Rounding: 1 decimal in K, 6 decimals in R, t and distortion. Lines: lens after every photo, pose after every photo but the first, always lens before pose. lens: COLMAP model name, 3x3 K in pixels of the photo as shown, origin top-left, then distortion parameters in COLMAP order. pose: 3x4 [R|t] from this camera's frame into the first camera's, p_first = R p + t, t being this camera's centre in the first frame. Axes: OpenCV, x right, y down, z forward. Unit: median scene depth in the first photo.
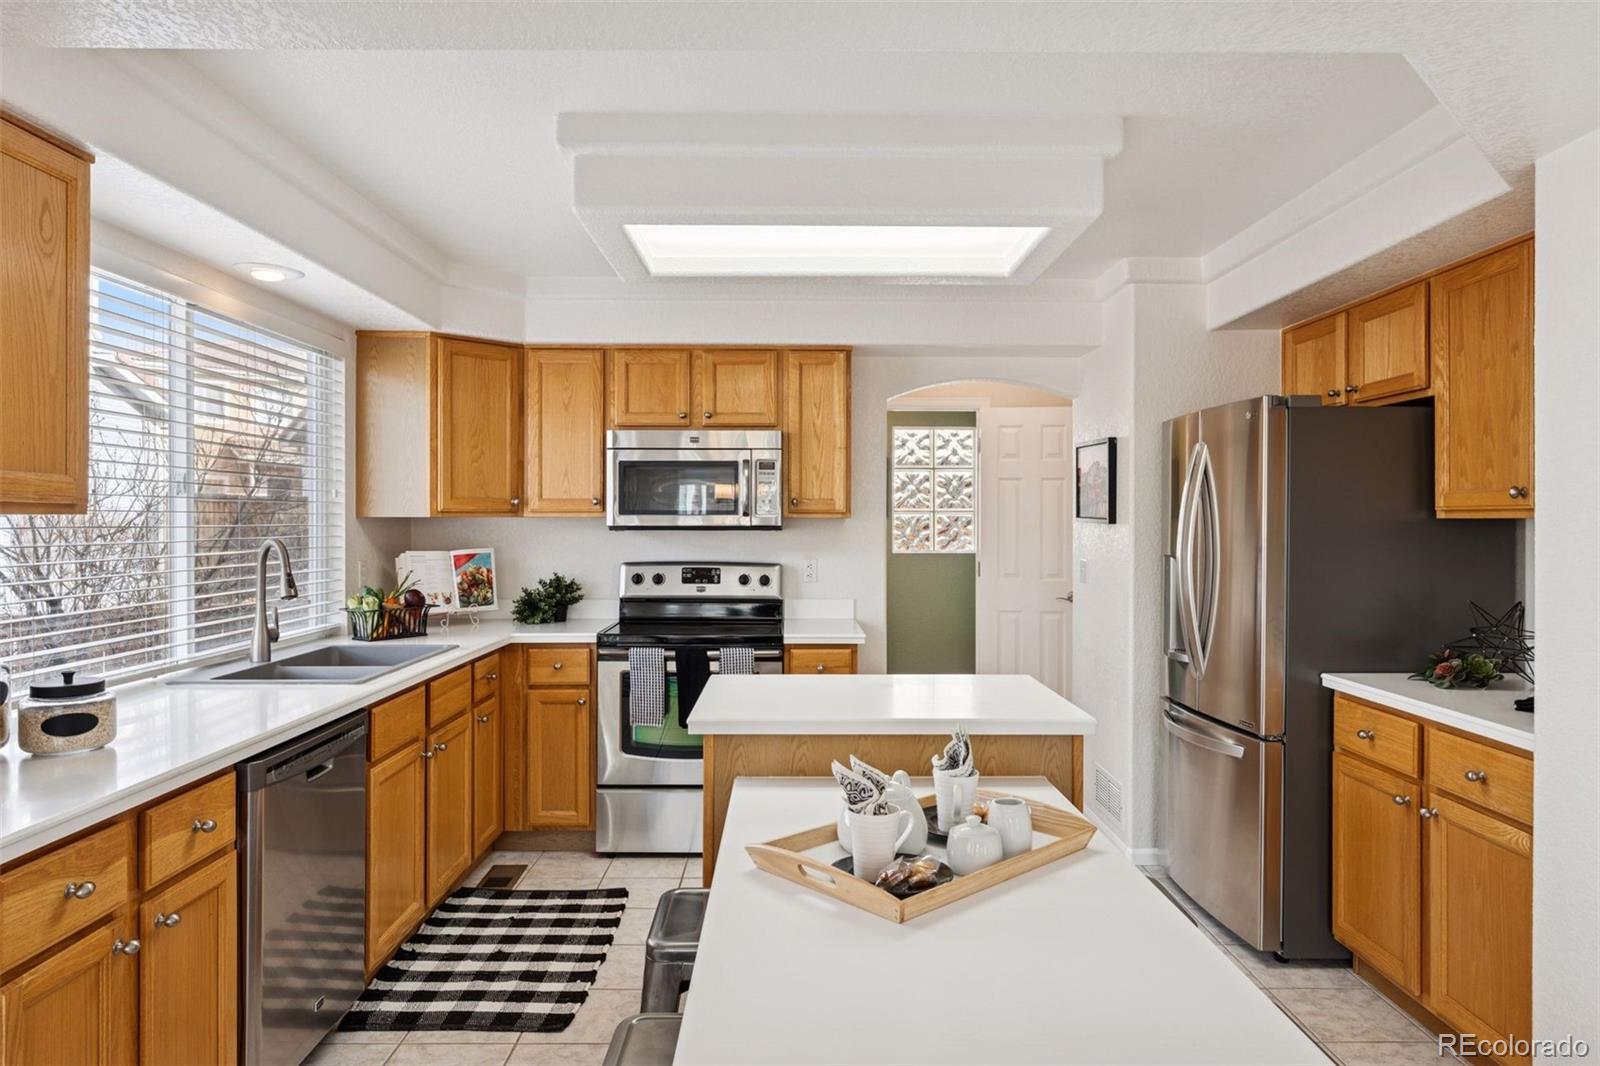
lens RADIAL K [[1004.5, 0, 798.8], [0, 1004.5, 523.1], [0, 0, 1]] dist [-0.003525, 0.003287]
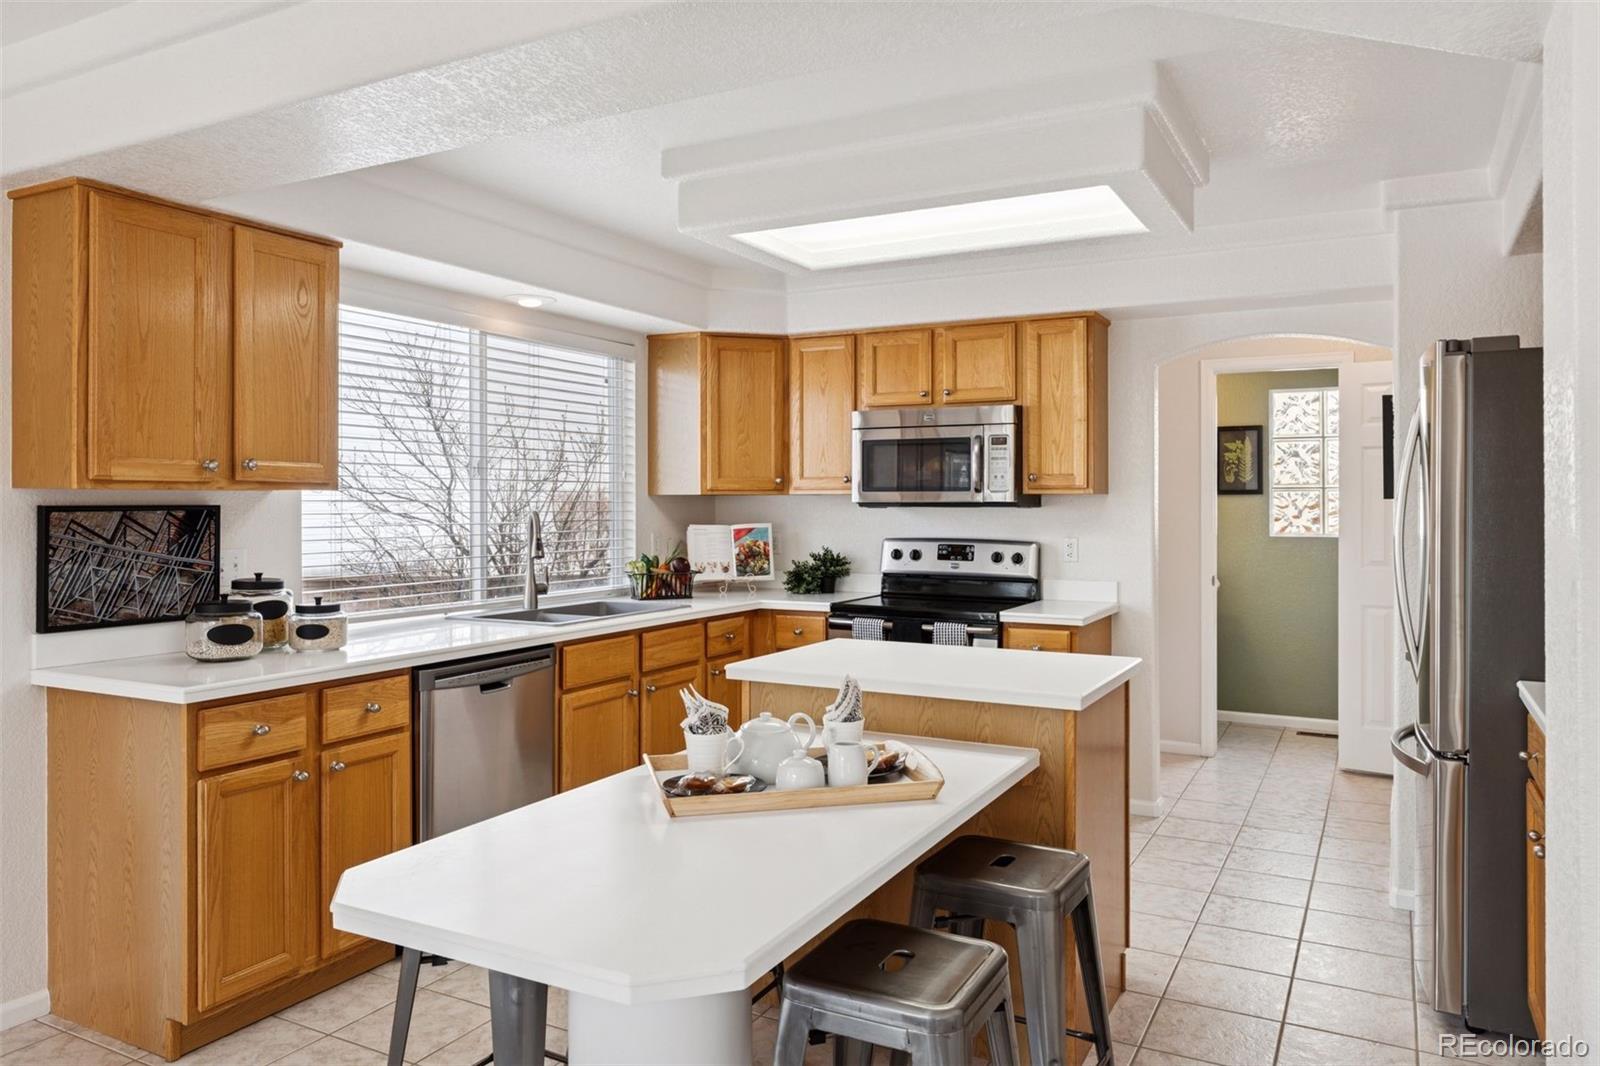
lens RADIAL K [[1096.5, 0, 800.4], [0, 1096.5, 504.5], [0, 0, 1]] dist [-0.000968, 0.002190]
pose [[0.877331, -0.000877, -0.479884, 0.323596], [-0.000288, 0.999997, -0.002354, 0.007838], [0.479885, 0.002204, 0.877329, -0.035236]]
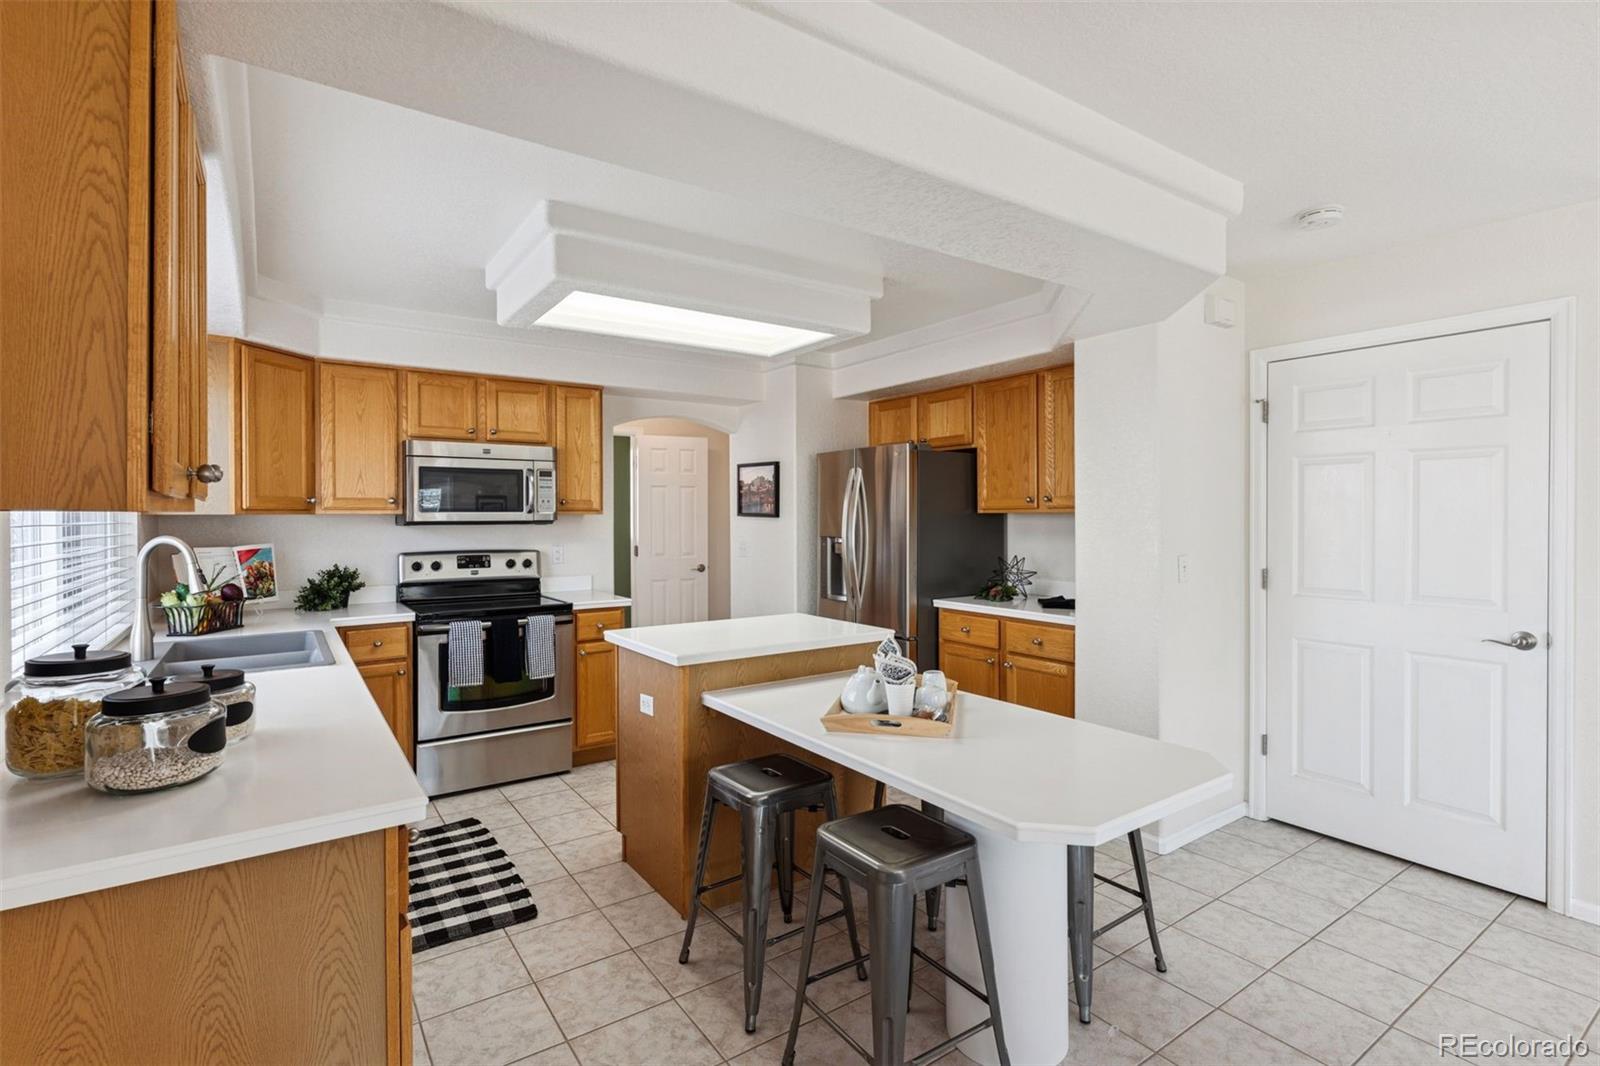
lens RADIAL K [[761.1, 0, 803.6], [0, 761.1, 519.4], [0, 0, 1]] dist [0.000614, 0.000224]
pose [[0.824537, -0.007300, 0.565761, -0.323336], [0.006467, 0.999973, 0.003478, 0.000033], [-0.565771, 0.000791, 0.824562, 0.007512]]
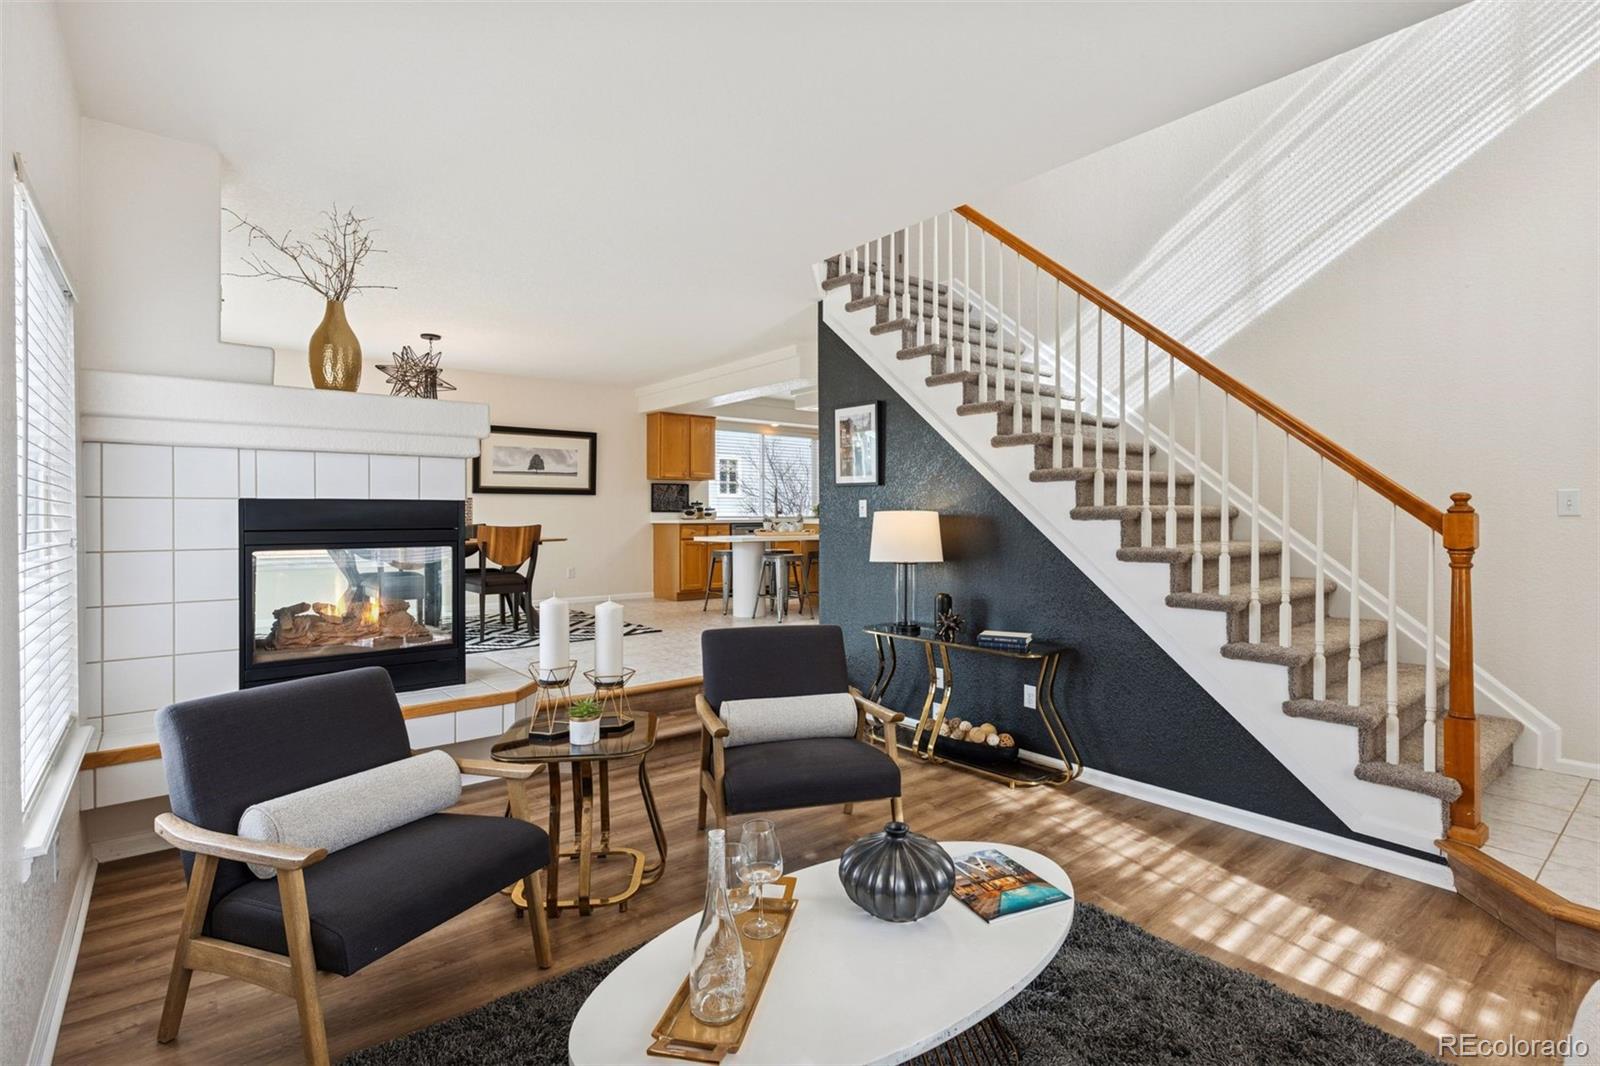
lens RADIAL K [[761.1, 0, 803.6], [0, 761.1, 519.4], [0, 0, 1]] dist [0.000614, 0.000224]
pose [[0.626075, -0.004939, -0.779748, 1.504579], [0.002217, 0.999987, -0.004554, 0.118392], [0.779760, 0.001122, 0.626078, -0.665260]]
